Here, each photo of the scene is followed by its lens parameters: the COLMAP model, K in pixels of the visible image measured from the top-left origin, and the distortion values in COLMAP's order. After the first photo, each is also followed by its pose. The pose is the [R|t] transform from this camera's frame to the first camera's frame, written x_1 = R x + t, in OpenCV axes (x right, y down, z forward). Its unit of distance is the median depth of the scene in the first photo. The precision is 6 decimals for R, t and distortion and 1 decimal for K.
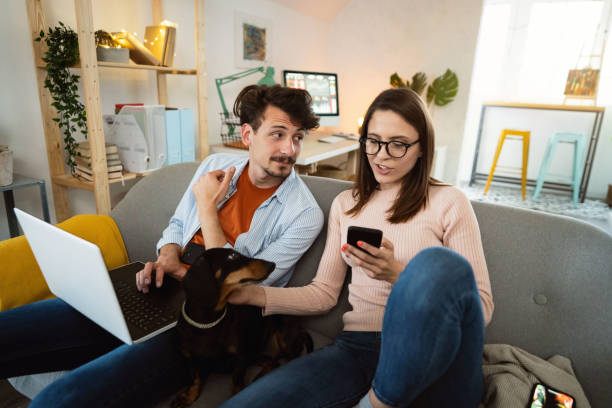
lens RADIAL K [[415.0, 0, 306.0], [0, 415.0, 204.0], [0, 0, 1]] dist [0.008803, -0.003368]
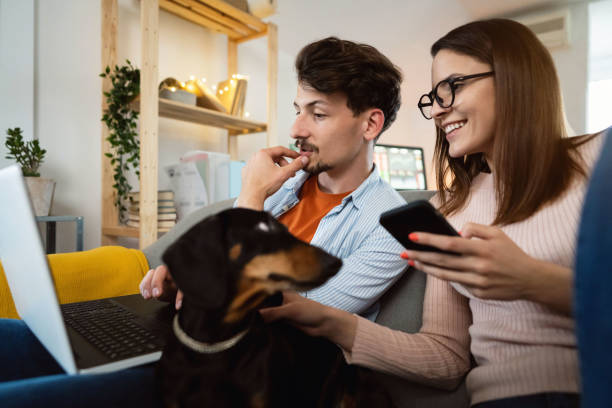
lens RADIAL K [[415.0, 0, 306.0], [0, 415.0, 204.0], [0, 0, 1]] dist [0.008803, -0.003368]
pose [[0.979415, -0.029939, -0.199626, 0.003031], [-0.028501, 0.958524, -0.283584, 0.142210], [0.199837, 0.283436, 0.937939, 0.251590]]
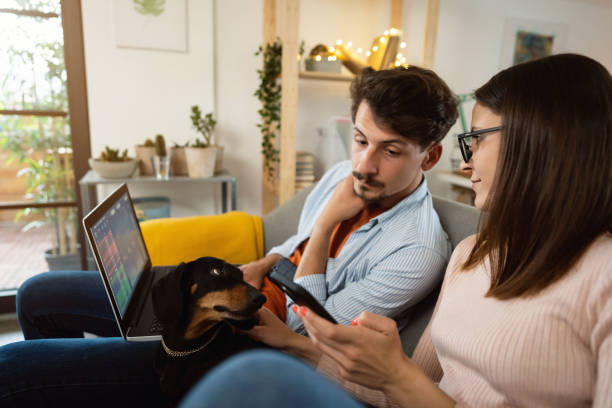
lens RADIAL K [[415.0, 0, 306.0], [0, 415.0, 204.0], [0, 0, 1]] dist [0.008803, -0.003368]
pose [[0.731329, 0.141404, -0.667205, 0.241037], [-0.202135, 0.979257, -0.014022, -0.008277], [0.651383, 0.145120, 0.744742, 0.285026]]
